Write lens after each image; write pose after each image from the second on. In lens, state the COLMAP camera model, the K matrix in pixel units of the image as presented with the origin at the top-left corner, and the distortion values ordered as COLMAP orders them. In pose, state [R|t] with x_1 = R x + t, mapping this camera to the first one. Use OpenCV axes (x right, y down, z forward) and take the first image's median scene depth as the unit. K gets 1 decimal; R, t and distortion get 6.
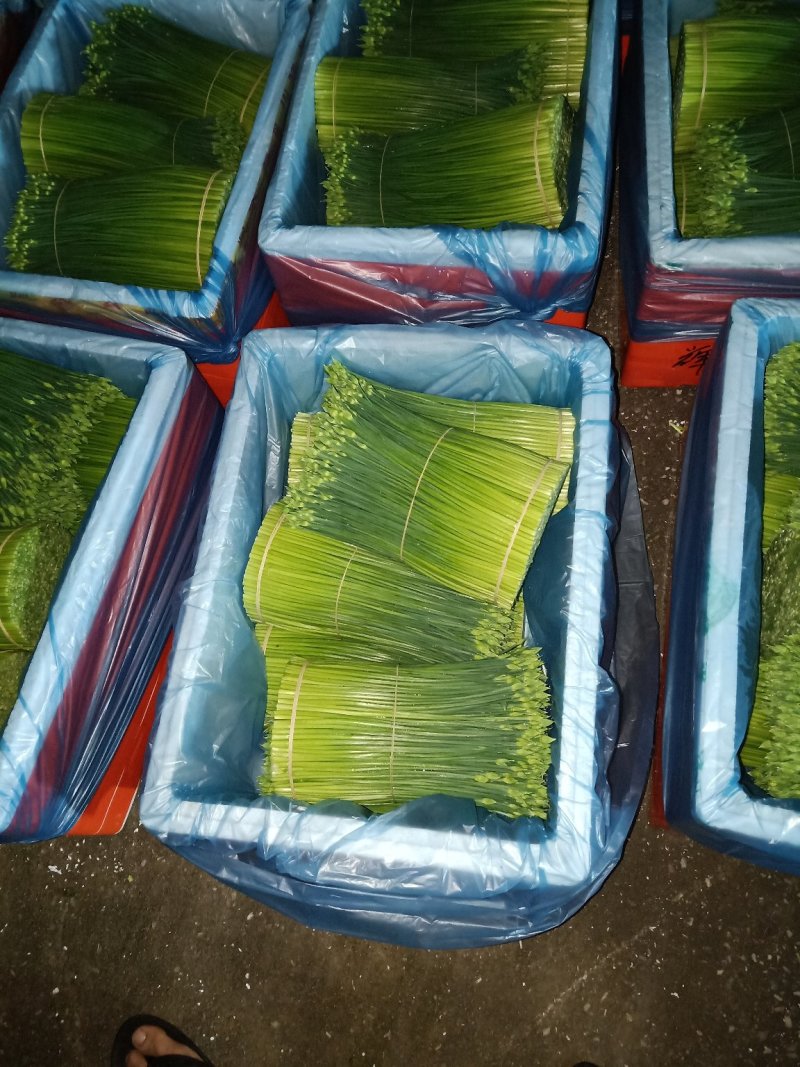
lens RADIAL K [[820.6, 0, 399.2], [0, 820.6, 534.8], [0, 0, 1]] dist [0.093689, -0.059170]
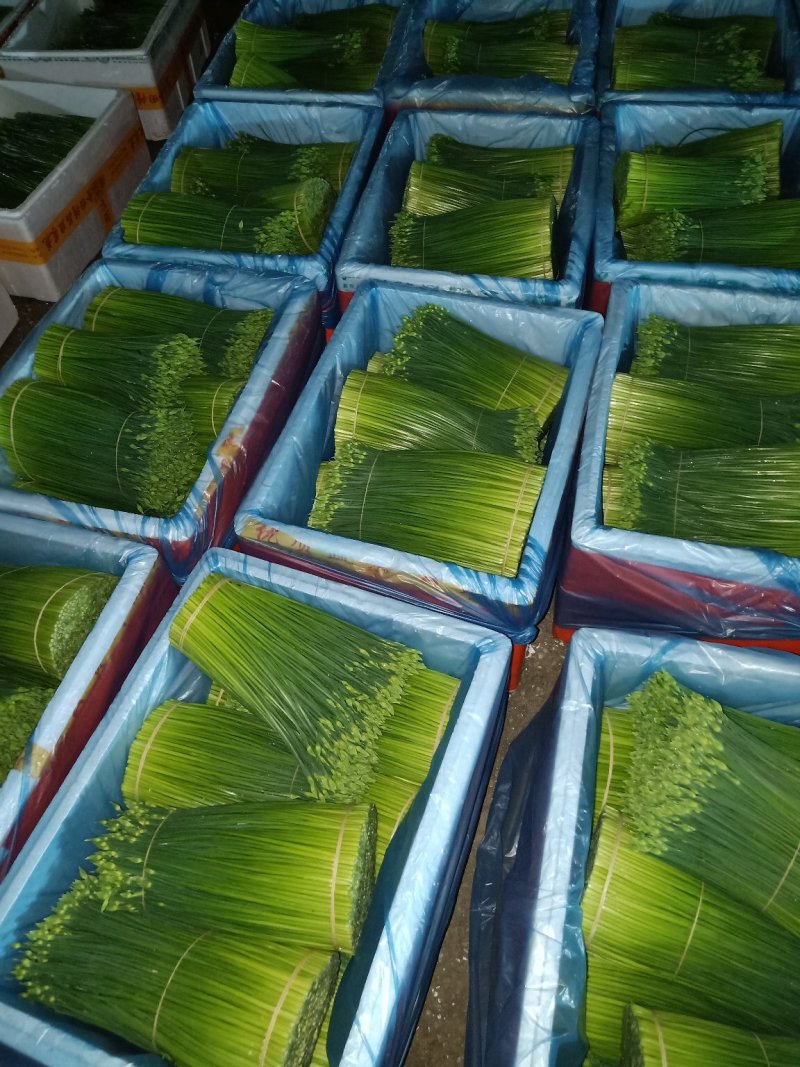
lens RADIAL K [[820.6, 0, 399.2], [0, 820.6, 534.8], [0, 0, 1]] dist [0.093689, -0.059170]
pose [[0.991265, 0.130731, 0.017383, -0.413677], [-0.123995, 0.968751, -0.214819, -0.107949], [-0.044923, 0.210787, 0.976499, -0.003011]]
